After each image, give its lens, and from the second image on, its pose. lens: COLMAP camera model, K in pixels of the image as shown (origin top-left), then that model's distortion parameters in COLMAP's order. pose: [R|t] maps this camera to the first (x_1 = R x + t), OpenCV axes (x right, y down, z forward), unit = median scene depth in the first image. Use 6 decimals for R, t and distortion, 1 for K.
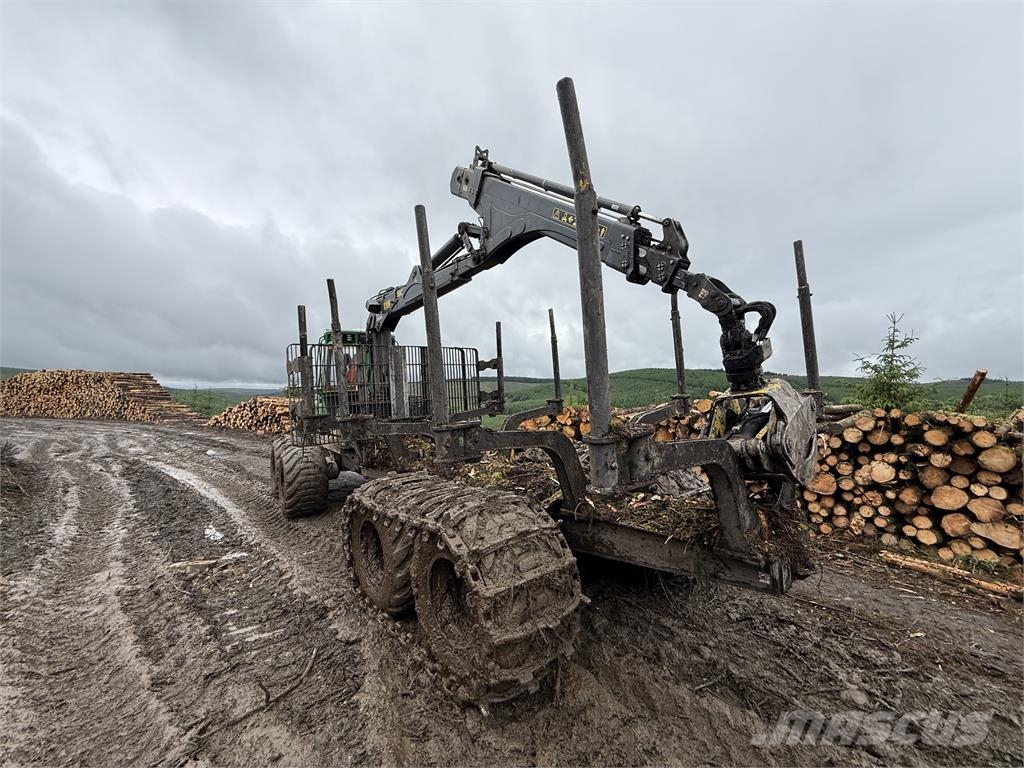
lens RADIAL K [[408.1, 0, 509.6], [0, 408.1, 385.3], [0, 0, 1]] dist [0.000104, -0.000080]
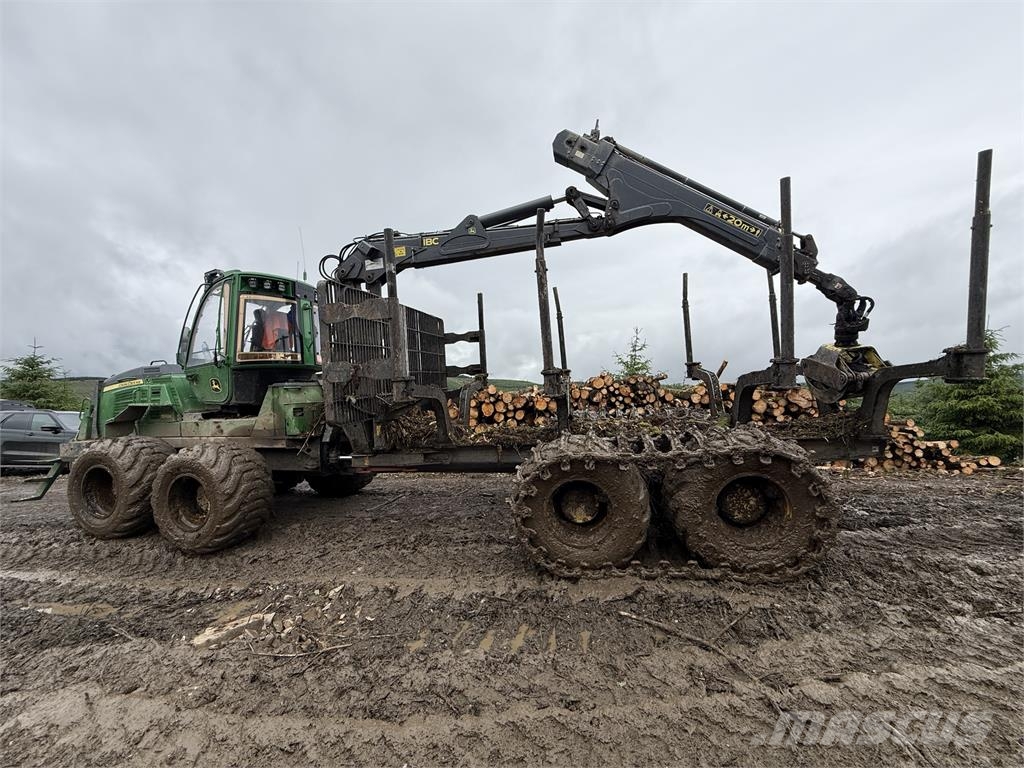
lens RADIAL K [[408.1, 0, 509.6], [0, 408.1, 385.3], [0, 0, 1]] dist [0.000104, -0.000080]
pose [[0.775200, 0.001166, 0.631715, -0.587520], [0.001317, 0.999993, -0.003462, 0.065894], [-0.631715, 0.003516, 0.775193, 0.209392]]
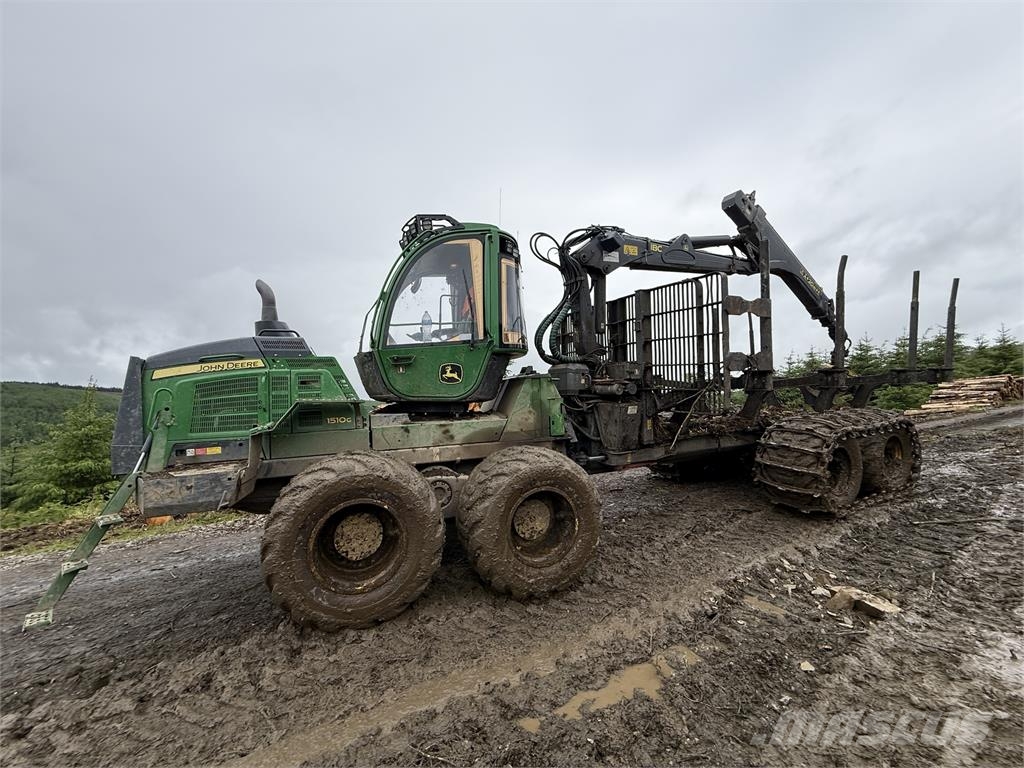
lens RADIAL K [[408.1, 0, 509.6], [0, 408.1, 385.3], [0, 0, 1]] dist [0.000104, -0.000080]
pose [[0.241713, 0.043792, 0.969359, -1.055859], [0.002706, 0.998947, -0.045803, 0.105038], [-0.970344, 0.013694, 0.241340, 0.956659]]
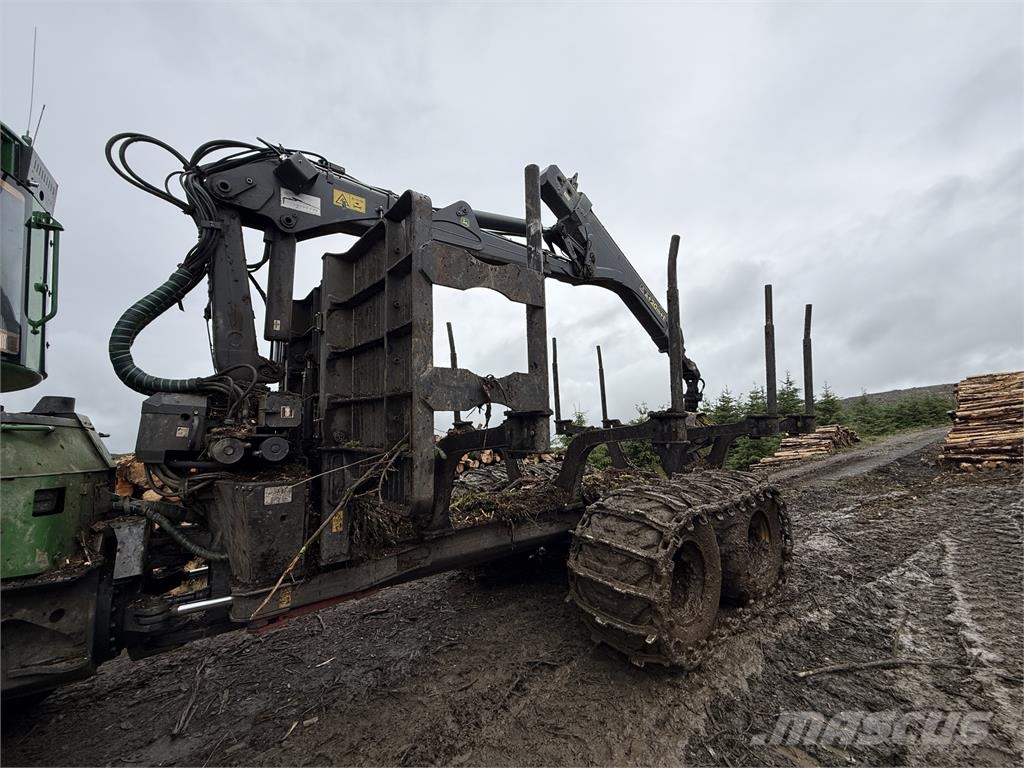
lens RADIAL K [[408.1, 0, 509.6], [0, 408.1, 385.3], [0, 0, 1]] dist [0.000104, -0.000080]
pose [[0.019692, 0.160085, 0.986907, -0.670397], [0.011867, 0.986991, -0.160335, 0.084842], [-0.999736, 0.014869, 0.017536, 0.742949]]
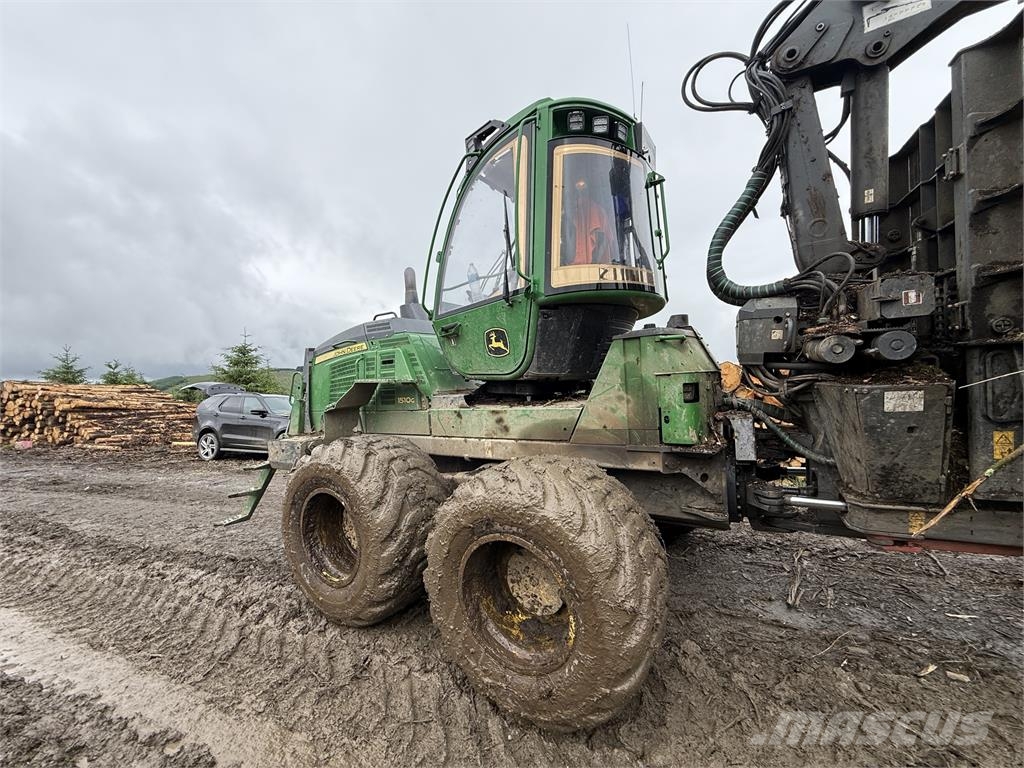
lens RADIAL K [[408.1, 0, 509.6], [0, 408.1, 385.3], [0, 0, 1]] dist [0.000104, -0.000080]
pose [[0.924512, -0.026127, 0.380255, -0.676033], [0.015850, 0.999420, 0.030133, 0.093815], [-0.380822, -0.021831, 0.924391, 0.784421]]
